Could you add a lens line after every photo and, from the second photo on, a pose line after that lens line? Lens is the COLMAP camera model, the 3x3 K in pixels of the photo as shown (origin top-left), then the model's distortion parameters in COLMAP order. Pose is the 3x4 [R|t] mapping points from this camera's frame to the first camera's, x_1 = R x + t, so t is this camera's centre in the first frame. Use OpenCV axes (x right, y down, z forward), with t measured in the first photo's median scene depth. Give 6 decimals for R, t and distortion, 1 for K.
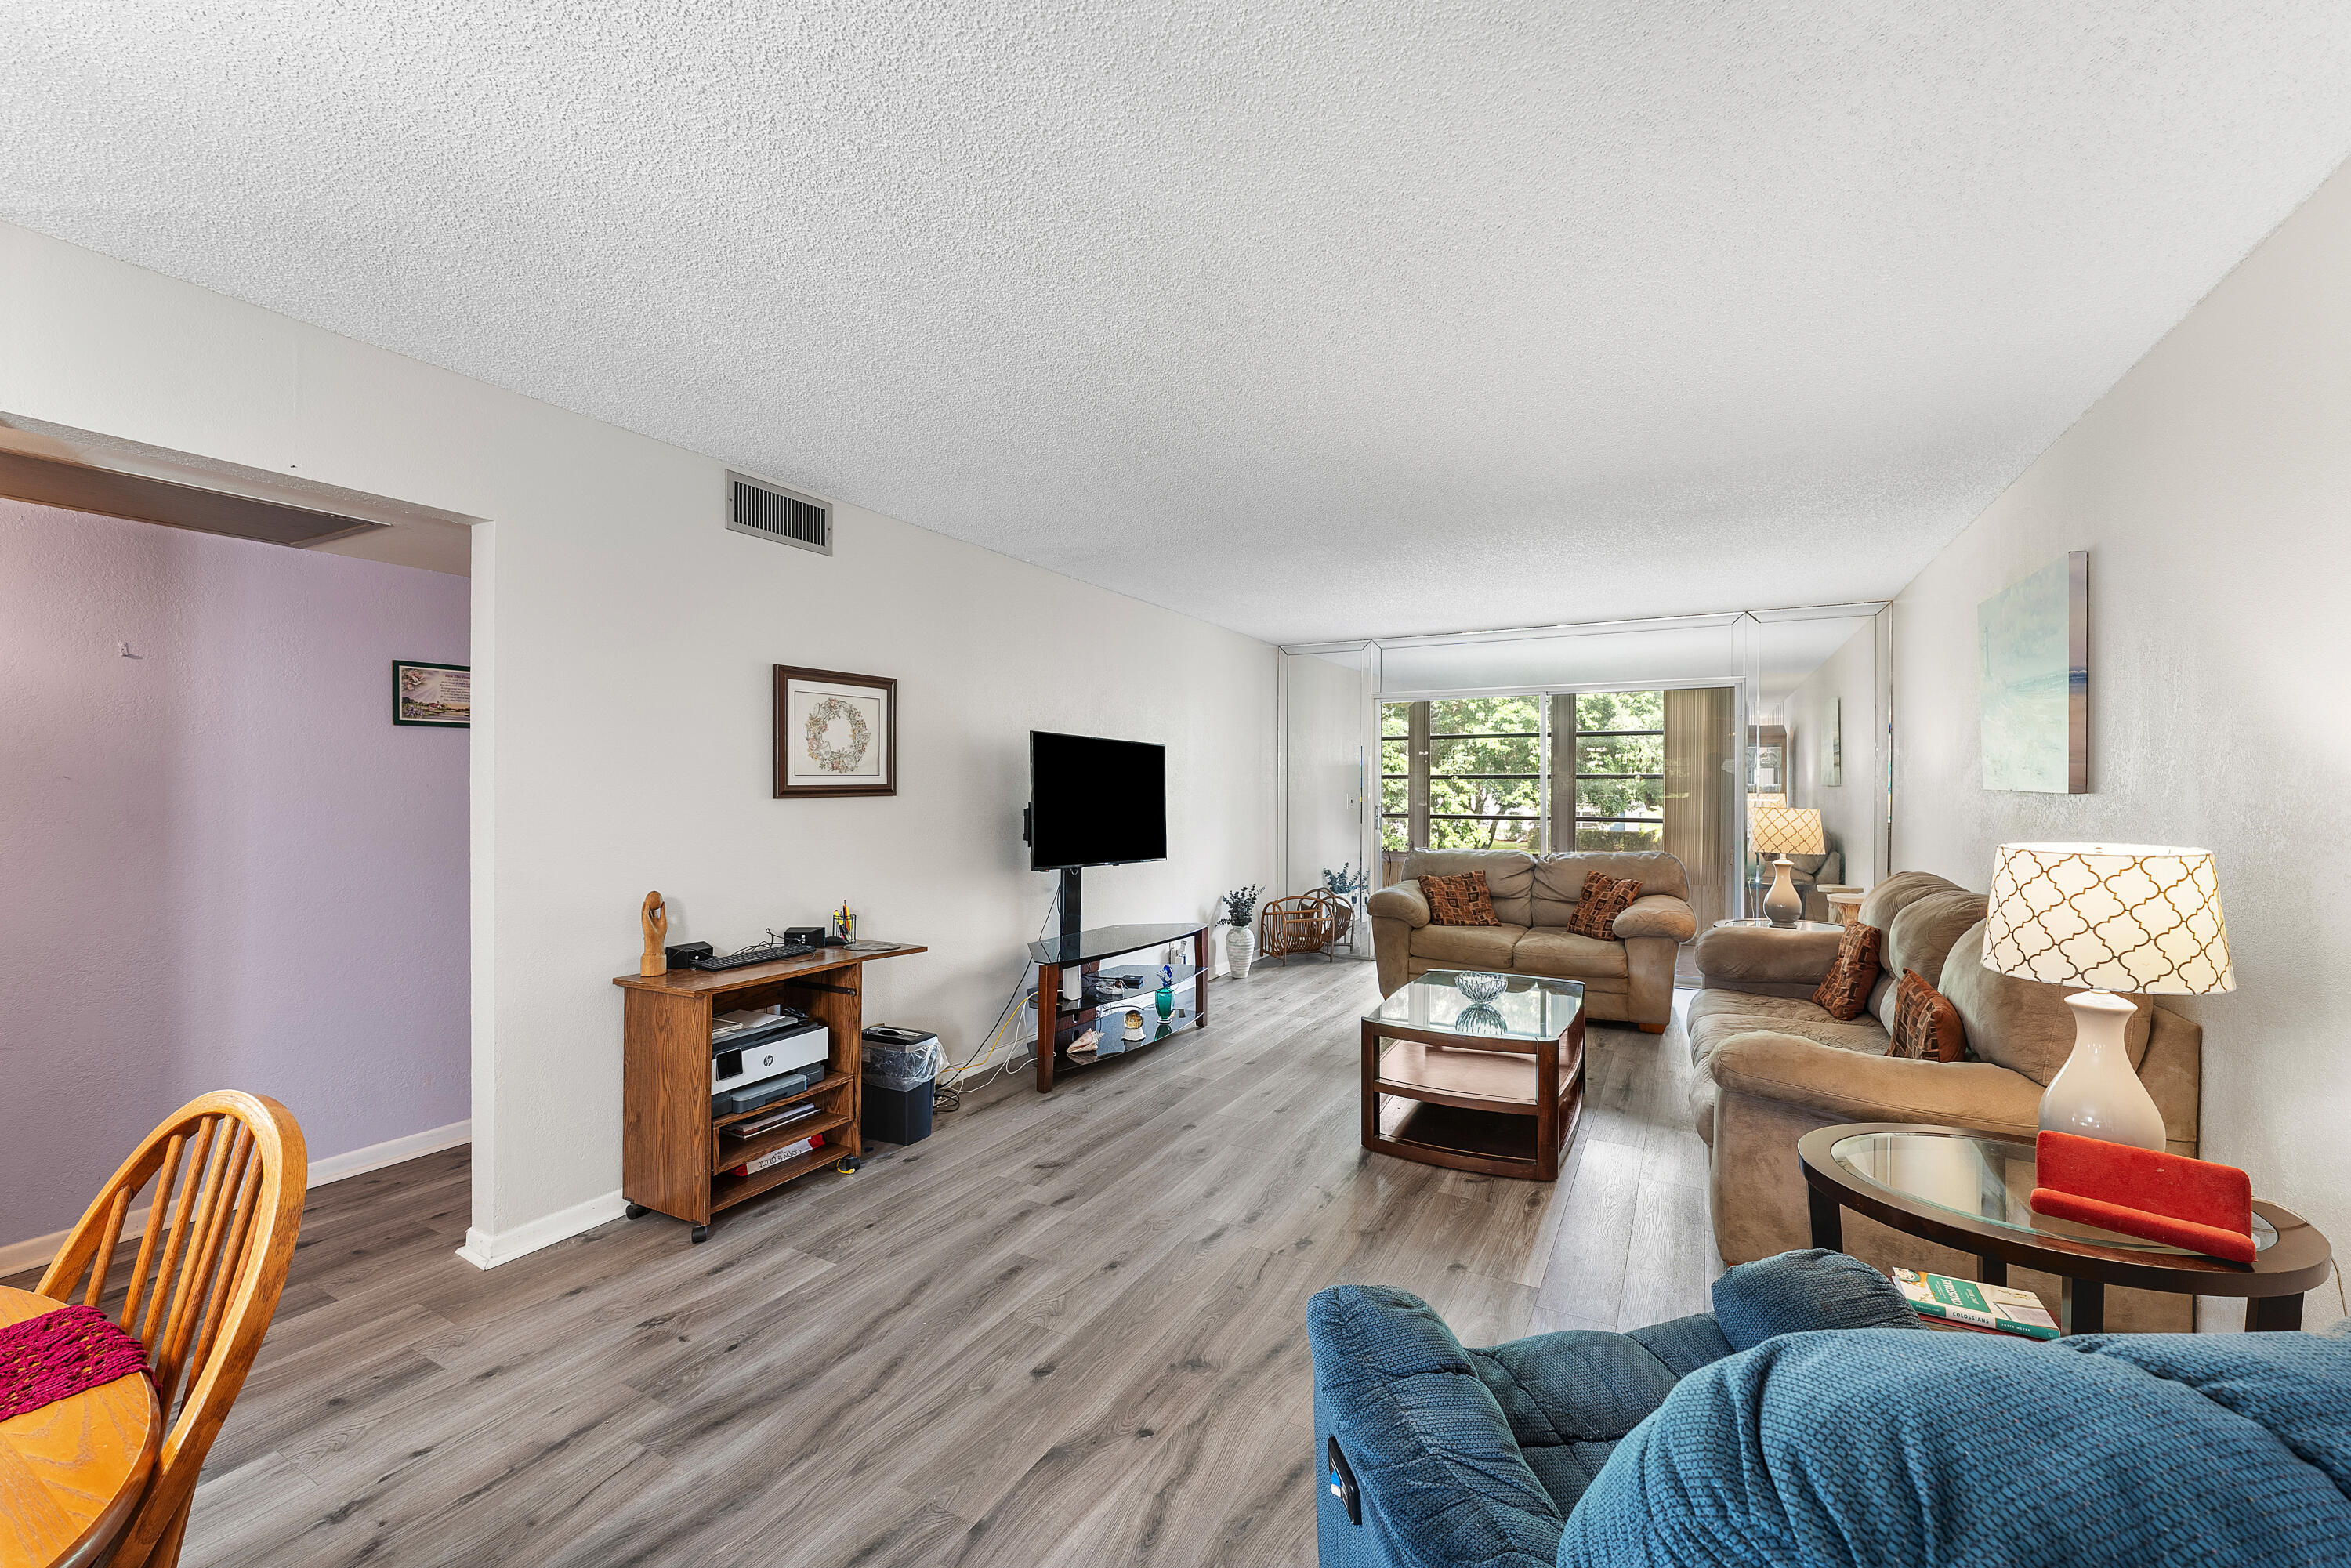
lens RADIAL K [[951.8, 0, 1176.8], [0, 951.8, 792.9], [0, 0, 1]] dist [0.006831, -0.001580]
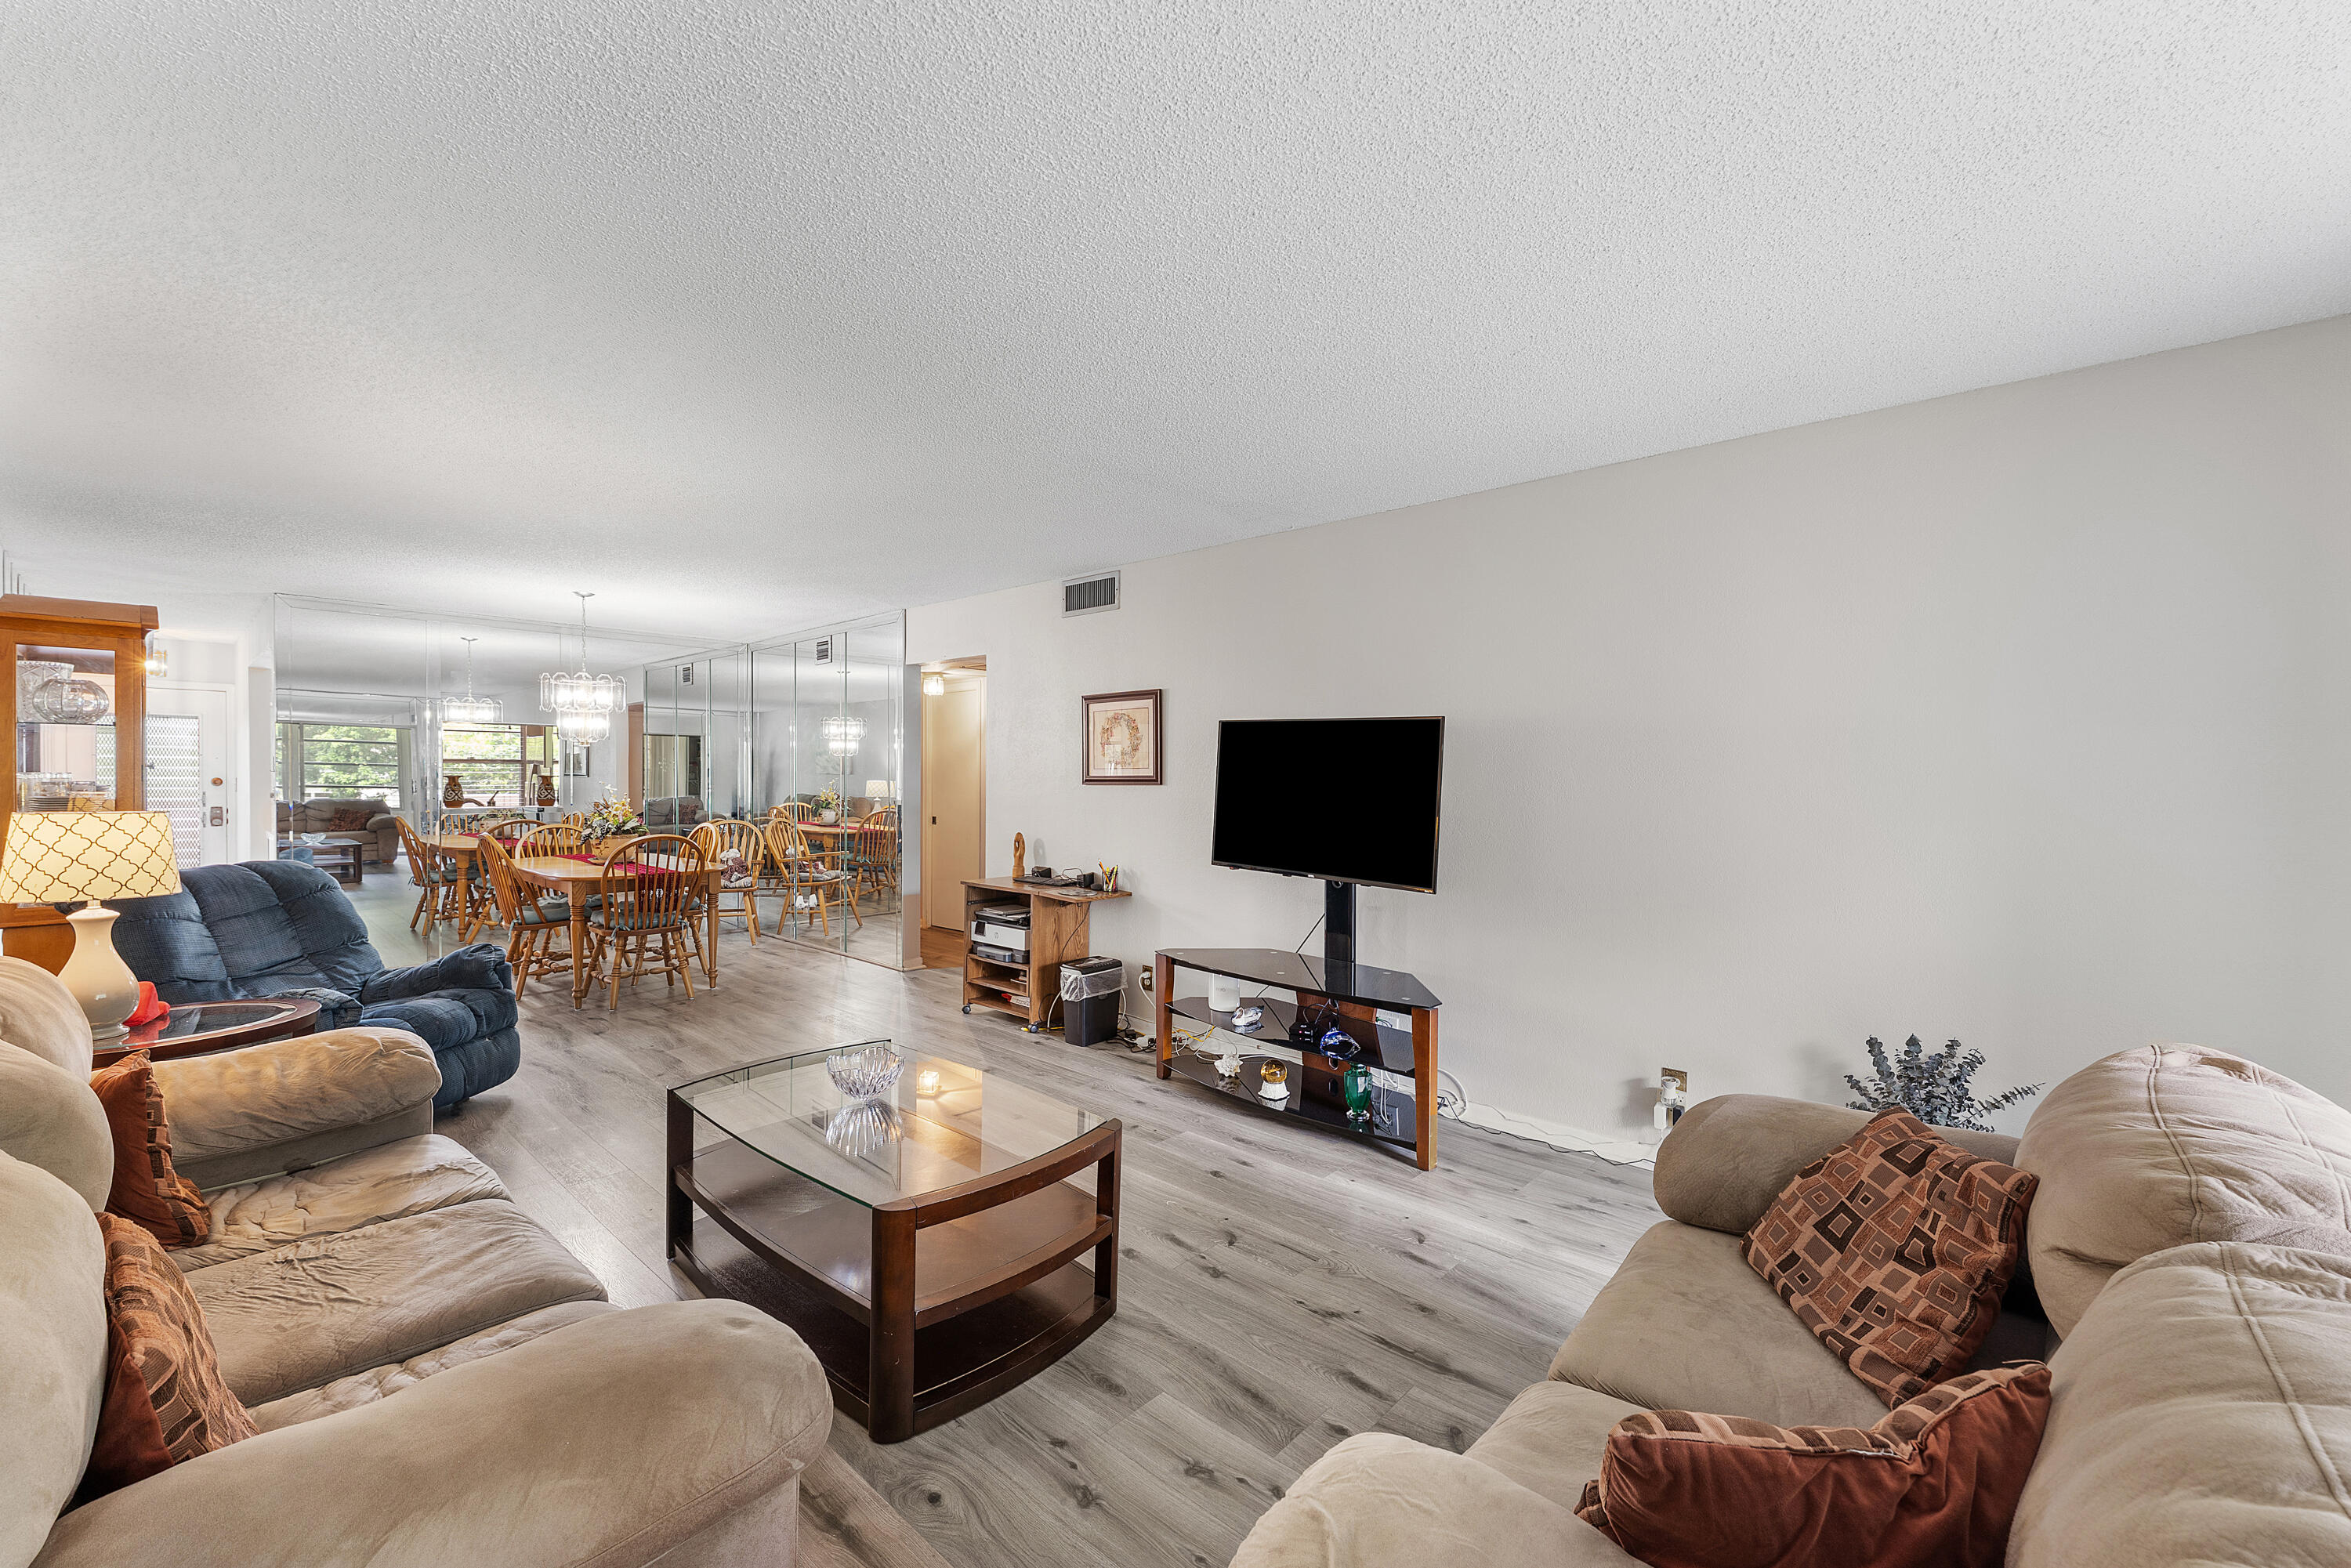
lens RADIAL K [[951.8, 0, 1161.1], [0, 951.8, 778.9], [0, 0, 1]] dist [0.006831, -0.001580]
pose [[-0.252647, 0.005694, -0.967542, 0.738955], [-0.011459, 0.999895, 0.008876, -0.012798], [0.967491, 0.013329, -0.252555, 1.097619]]
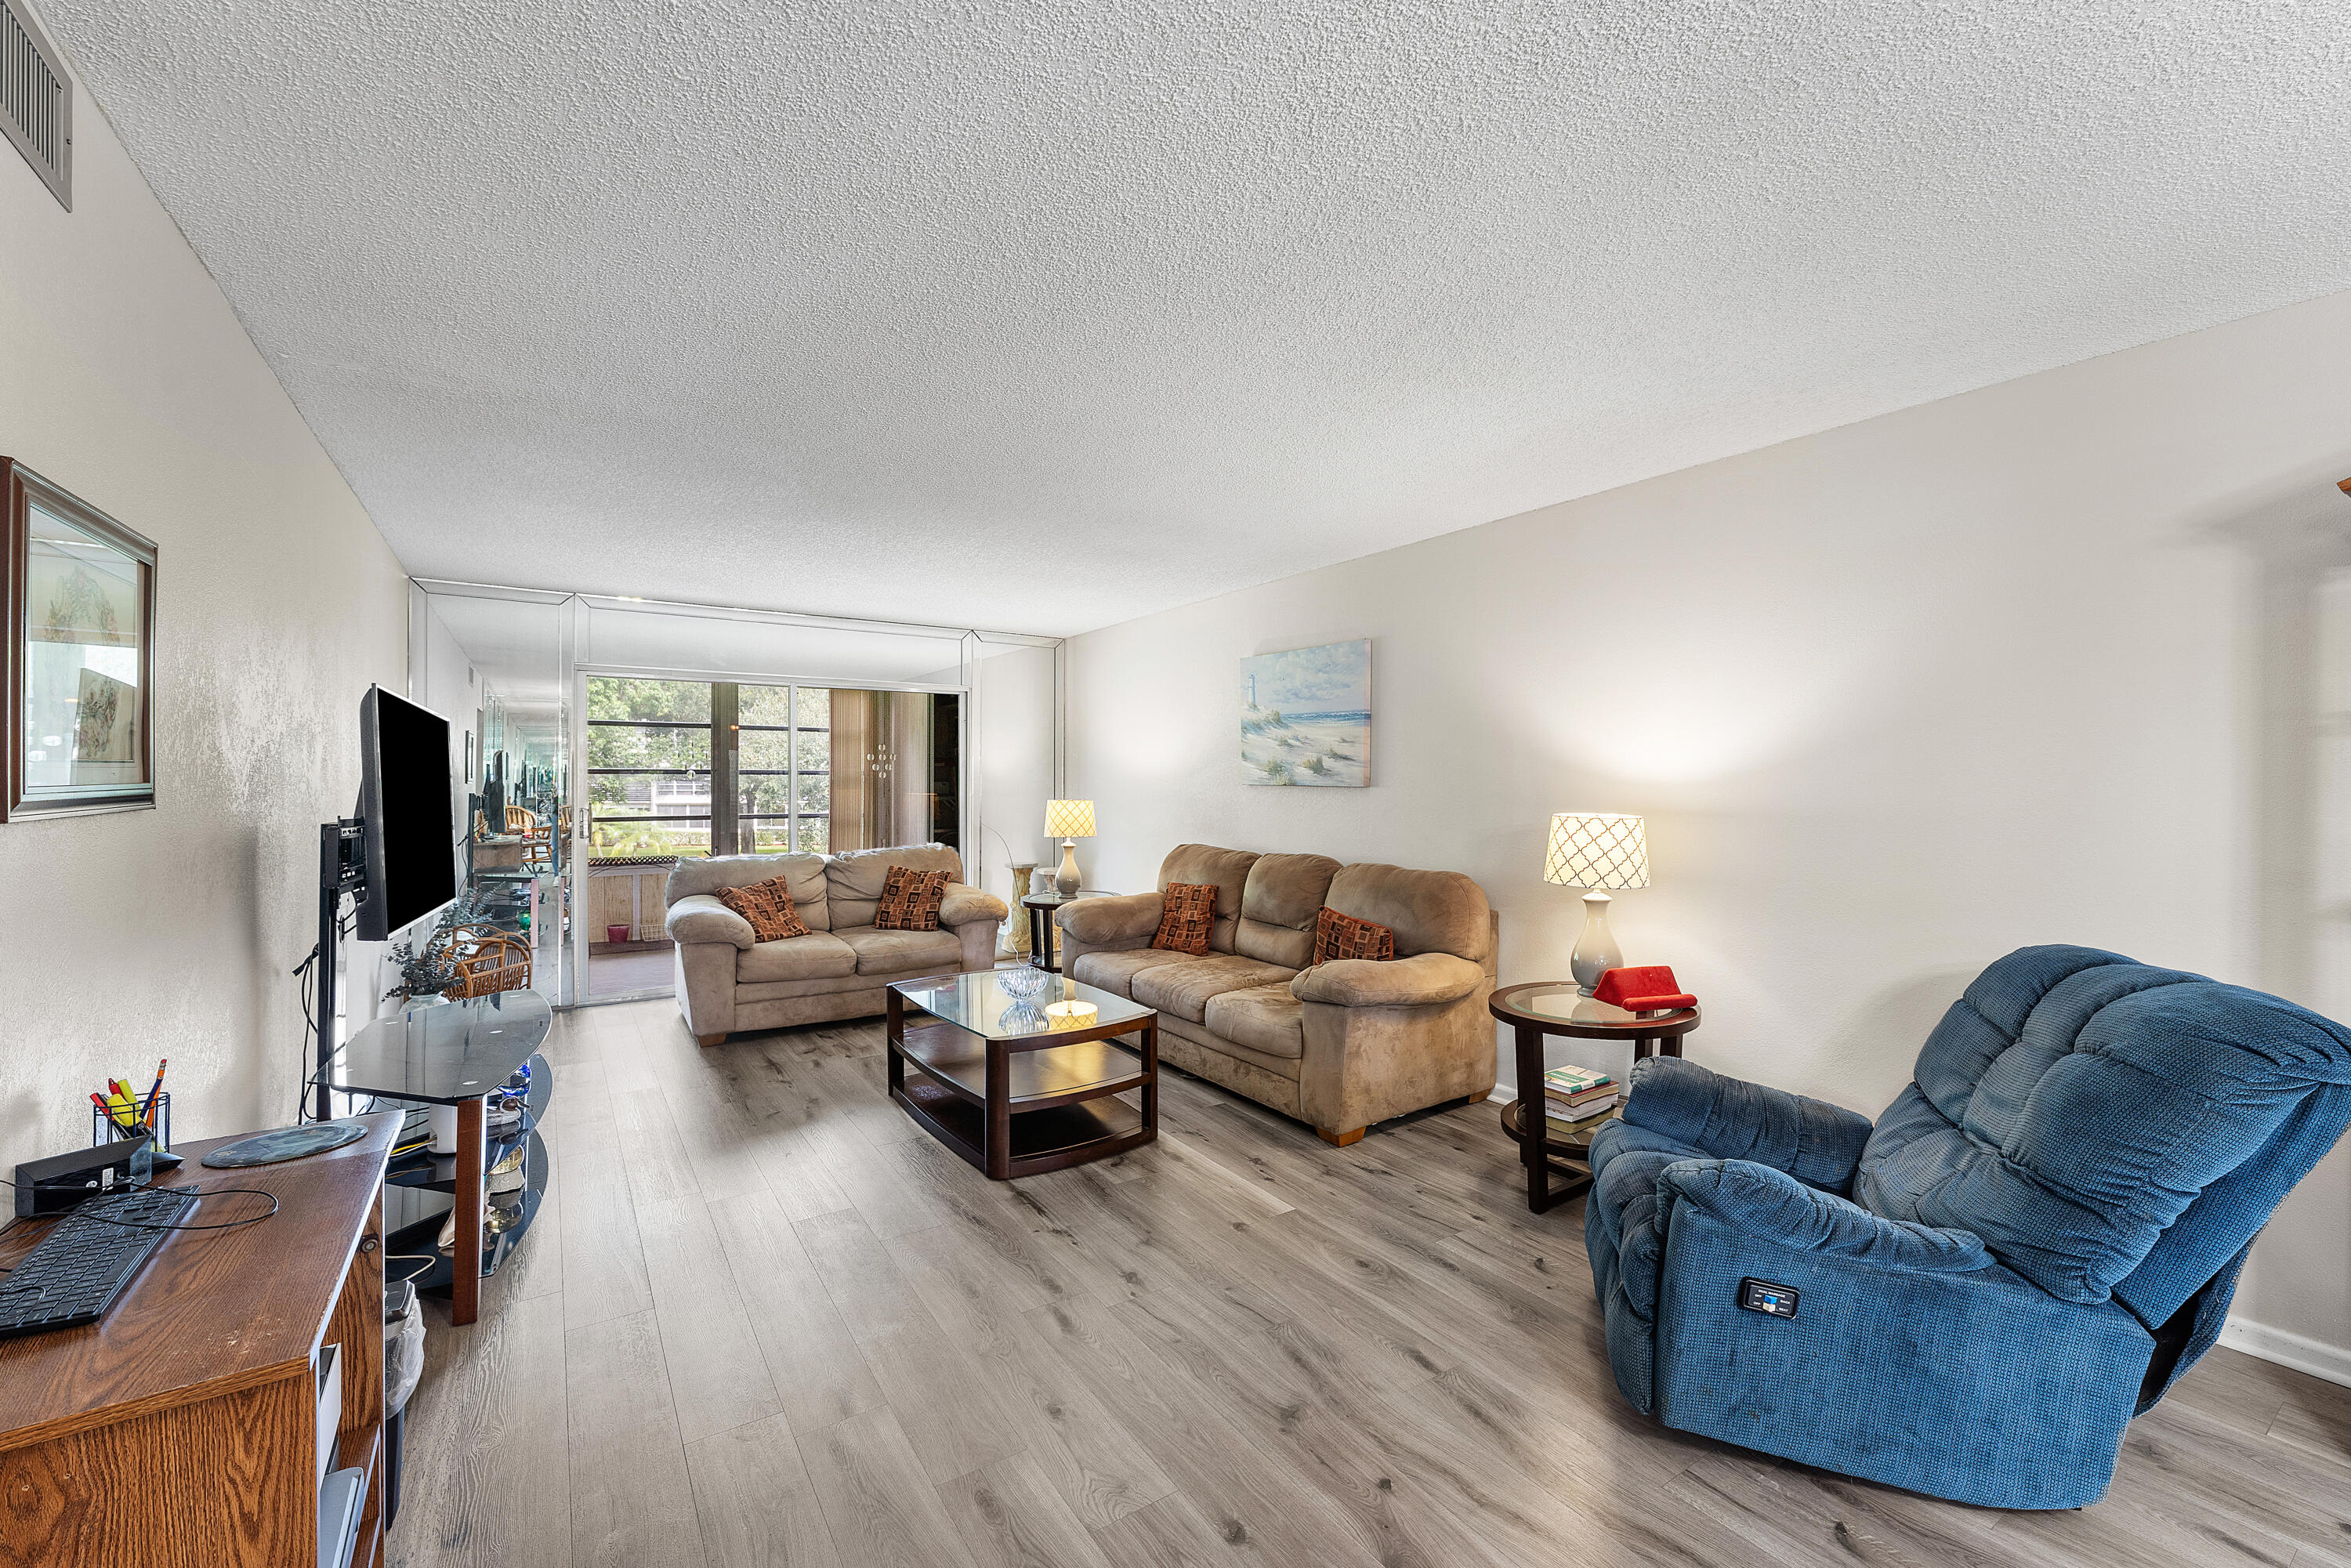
lens RADIAL K [[951.8, 0, 1174.1], [0, 951.8, 774.4], [0, 0, 1]] dist [0.006831, -0.001580]
pose [[0.464031, 0.002215, 0.885816, -0.398724], [0.007667, 0.999949, -0.006517, -0.009125], [-0.885786, 0.009815, 0.463991, 0.307575]]
